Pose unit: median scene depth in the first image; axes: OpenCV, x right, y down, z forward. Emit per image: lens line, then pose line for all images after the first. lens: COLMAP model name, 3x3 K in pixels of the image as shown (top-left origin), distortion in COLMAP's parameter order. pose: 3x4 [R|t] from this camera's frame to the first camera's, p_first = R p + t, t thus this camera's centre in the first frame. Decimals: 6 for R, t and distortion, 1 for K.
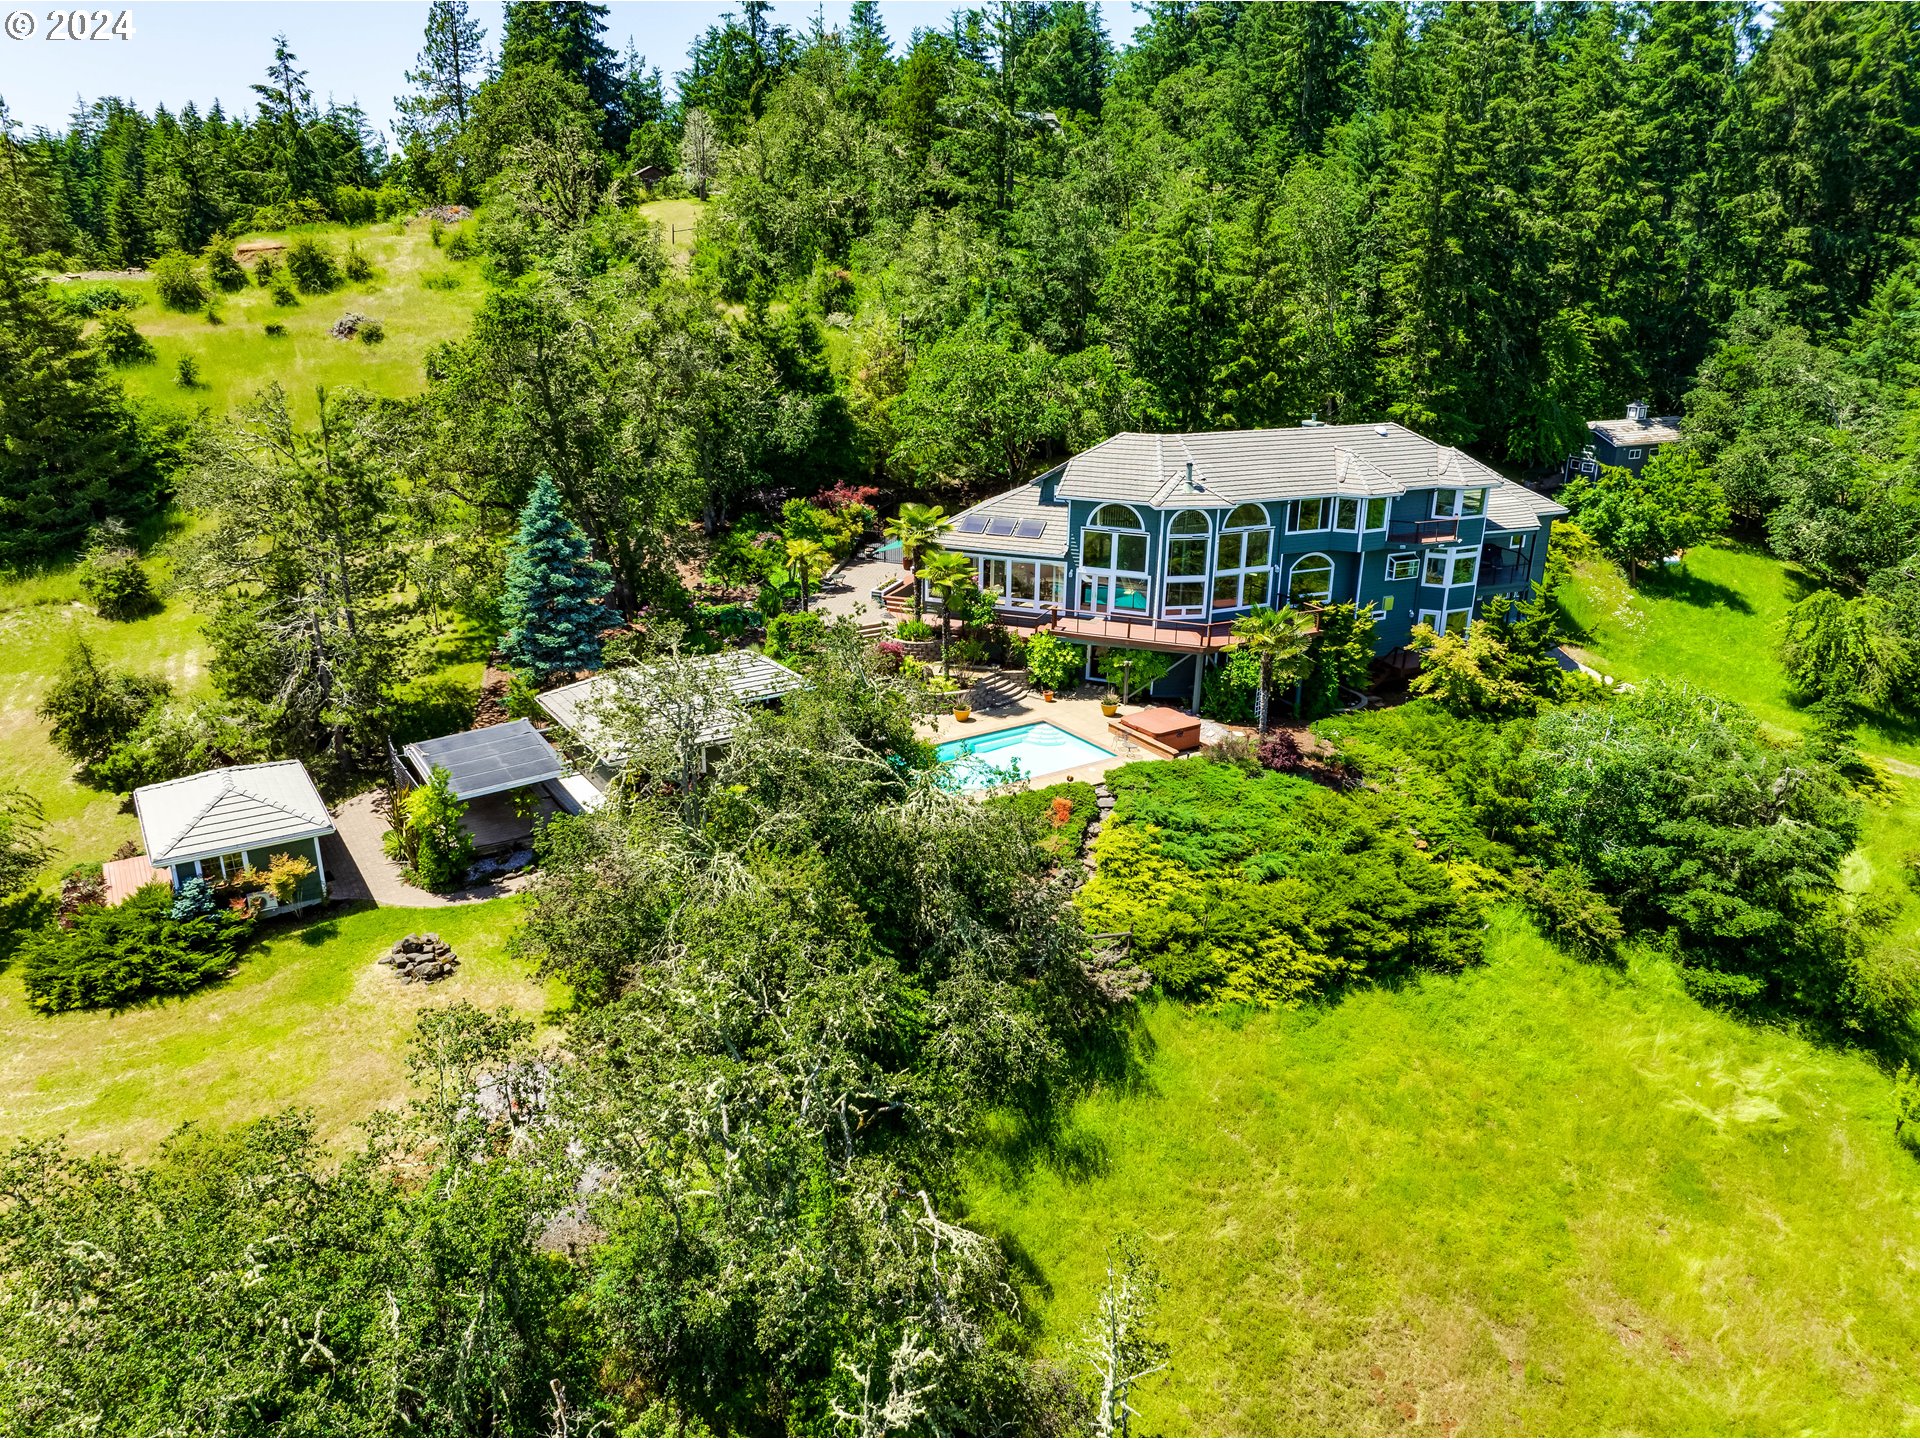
lens RADIAL K [[1401.2, 0, 960.0], [0, 1401.2, 720.0], [0, 0, 1]] dist [-0.000647, -0.041859]
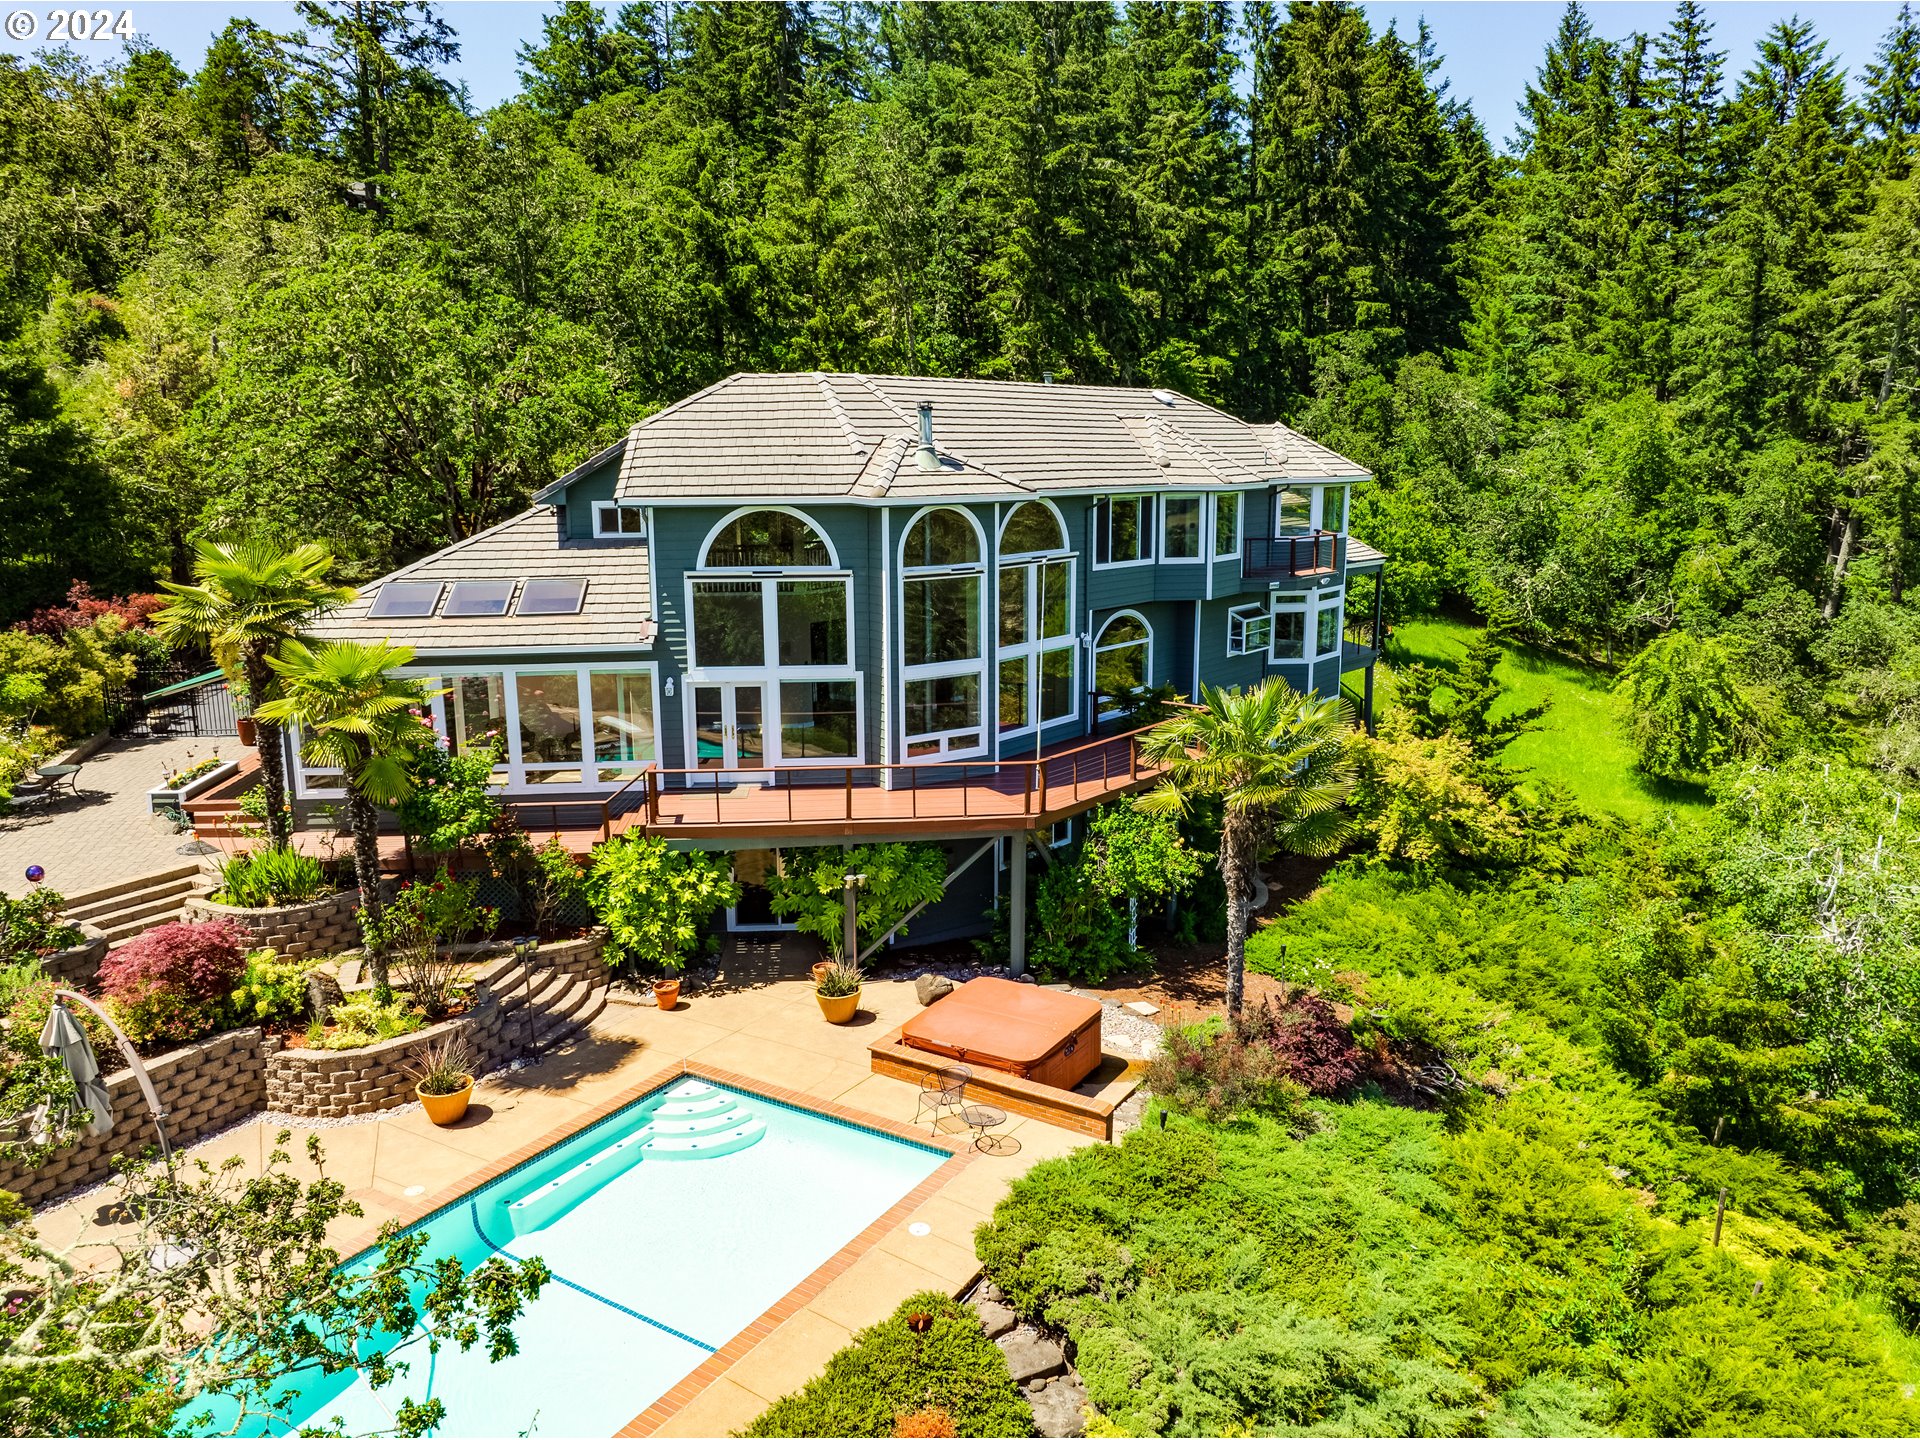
lens RADIAL K [[1401.2, 0, 960.0], [0, 1401.2, 720.0], [0, 0, 1]] dist [-0.000647, -0.041859]
pose [[0.910354, -0.102868, 0.400841, -0.010968], [0.157394, 0.981887, -0.105478, -0.037572], [-0.382730, 0.159112, 0.910056, 0.594100]]
